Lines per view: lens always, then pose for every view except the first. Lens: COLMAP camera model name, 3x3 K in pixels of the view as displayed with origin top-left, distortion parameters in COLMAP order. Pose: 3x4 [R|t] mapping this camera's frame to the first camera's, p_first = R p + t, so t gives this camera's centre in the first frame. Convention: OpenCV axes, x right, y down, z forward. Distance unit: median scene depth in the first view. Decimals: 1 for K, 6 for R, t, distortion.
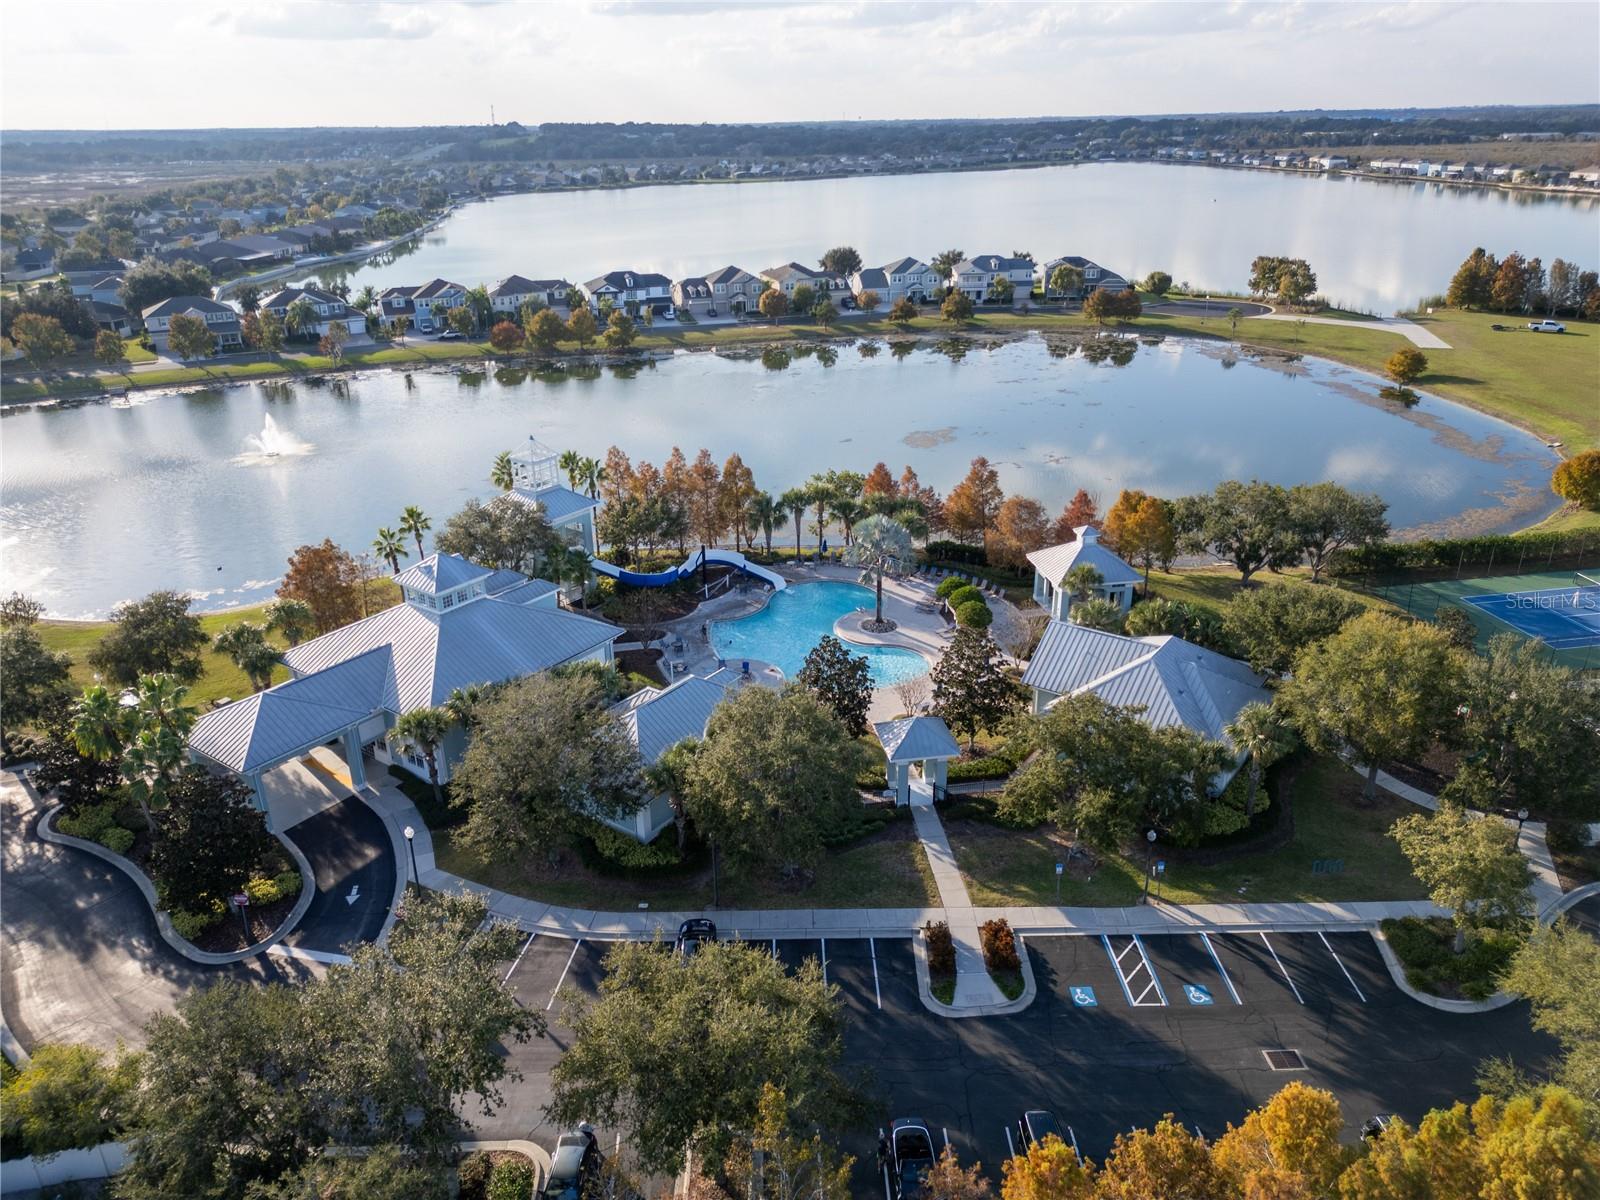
lens RADIAL K [[1123.6, 0, 799.2], [0, 1123.6, 594.4], [0, 0, 1]] dist [0.067855, -0.062235]
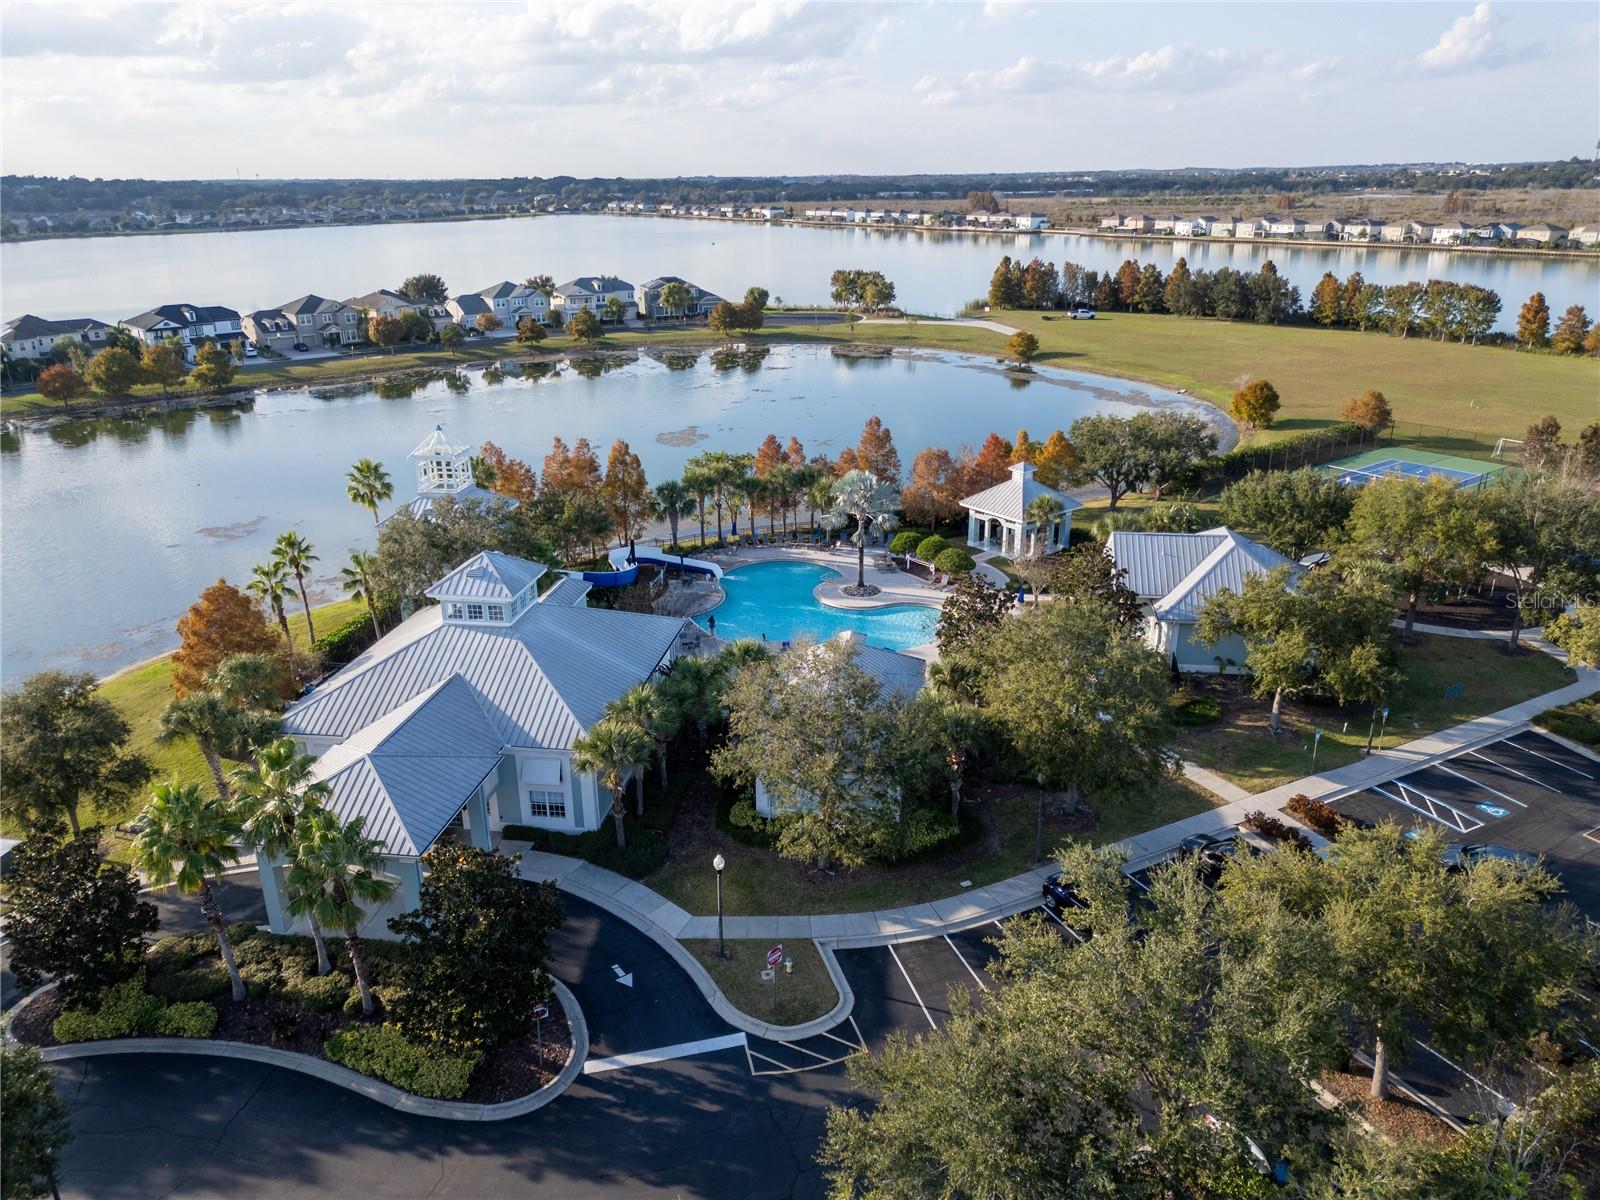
lens RADIAL K [[1123.6, 0, 799.2], [0, 1123.6, 594.4], [0, 0, 1]] dist [0.067855, -0.062235]
pose [[0.888756, -0.154013, 0.431733, -0.144991], [0.174659, 0.984594, -0.008315, 0.011380], [-0.423801, 0.082796, 0.901963, 0.066294]]
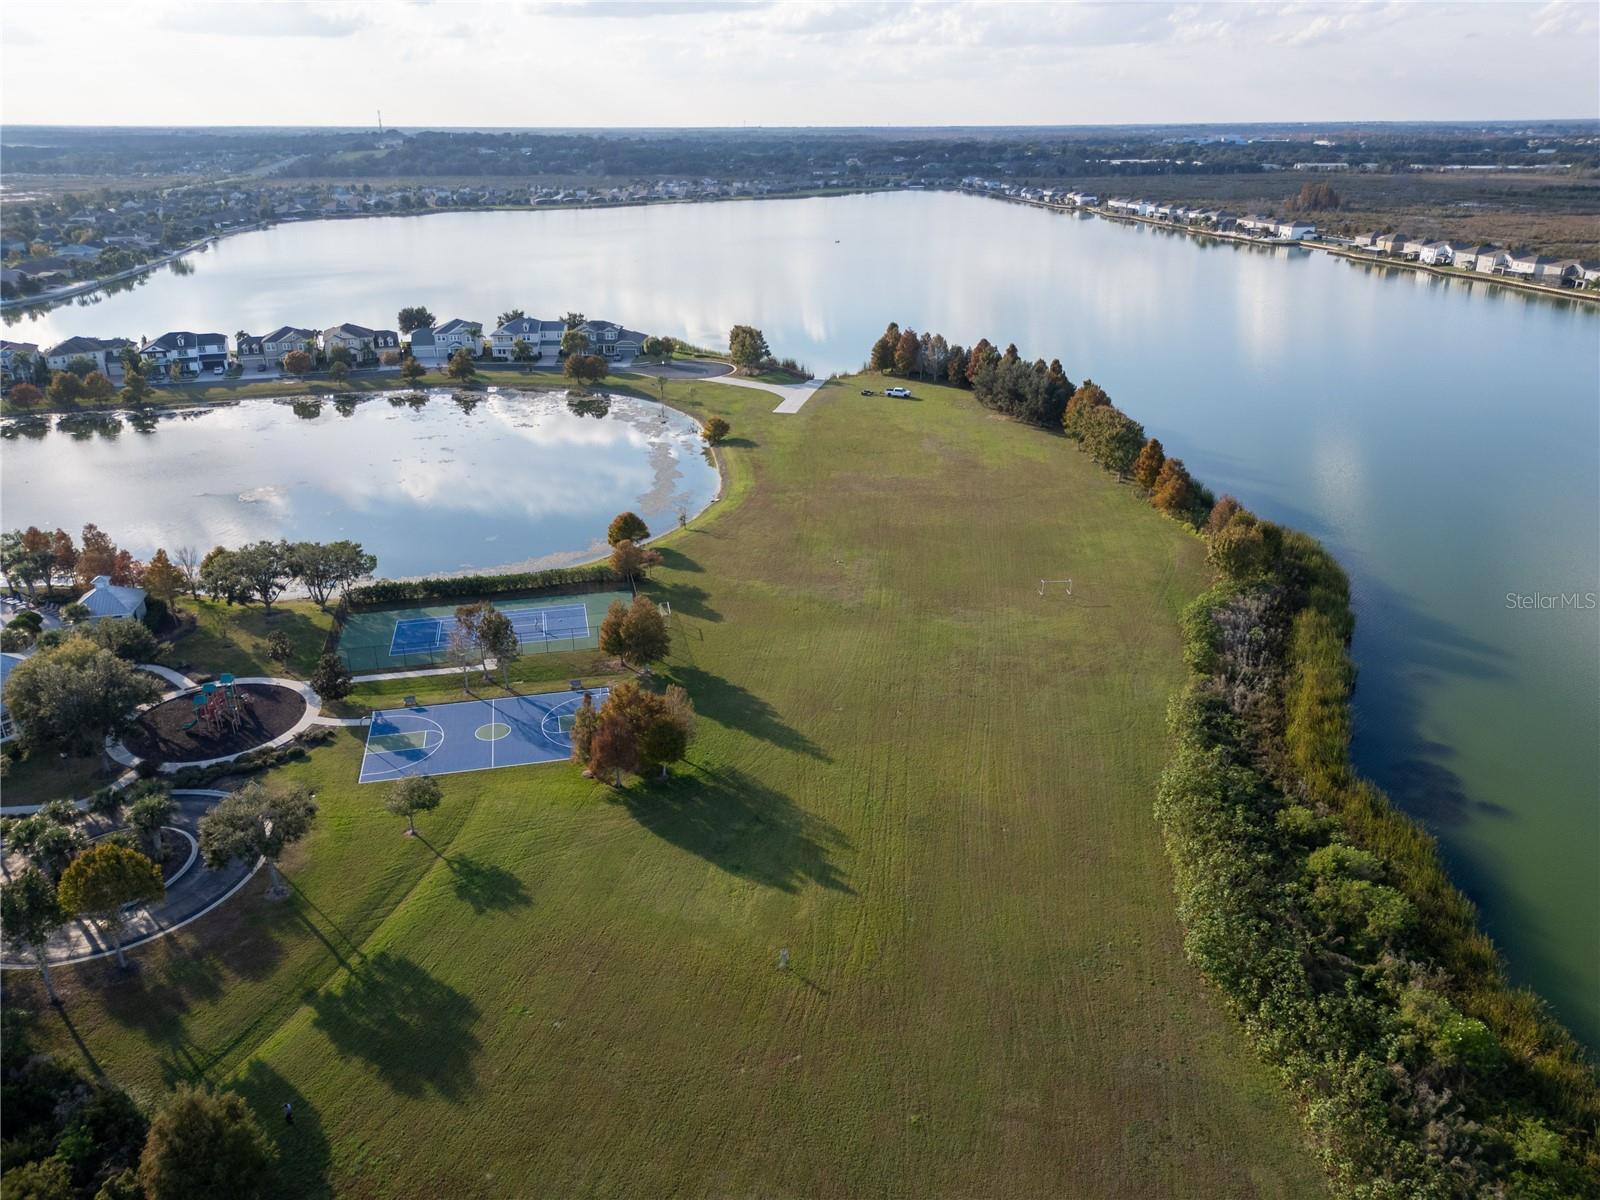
lens RADIAL K [[1119.1, 0, 800.0], [0, 1119.1, 600.0], [0, 0, 1]] dist [0.061684, -0.056249]
pose [[0.998040, -0.012224, 0.061368, 0.401578], [0.012040, 0.999922, 0.003370, -0.009648], [-0.061405, -0.002624, 0.998110, -0.191656]]
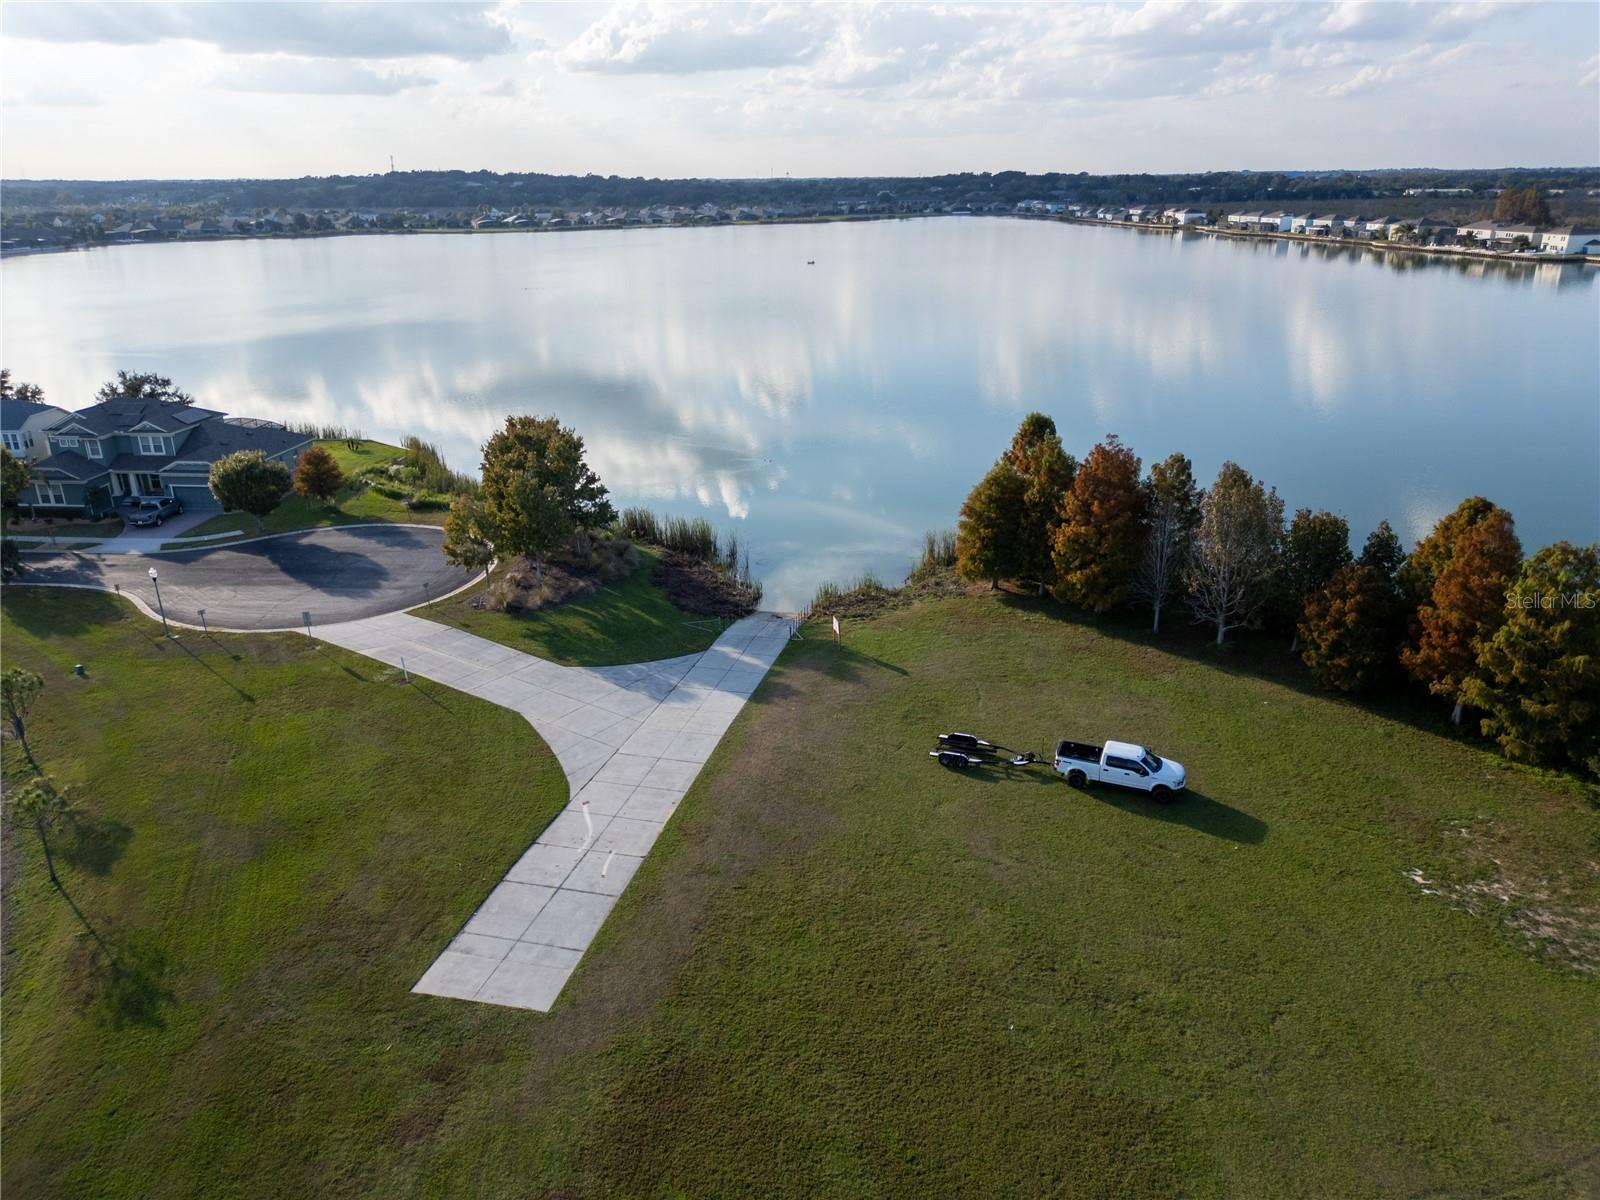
lens RADIAL K [[1119.1, 0, 800.0], [0, 1119.1, 600.0], [0, 0, 1]] dist [0.061684, -0.056249]
pose [[0.999332, -0.004447, 0.036283, 0.491285], [0.005837, 0.999249, -0.038298, -0.225407], [-0.036085, 0.038484, 0.998607, 0.641608]]
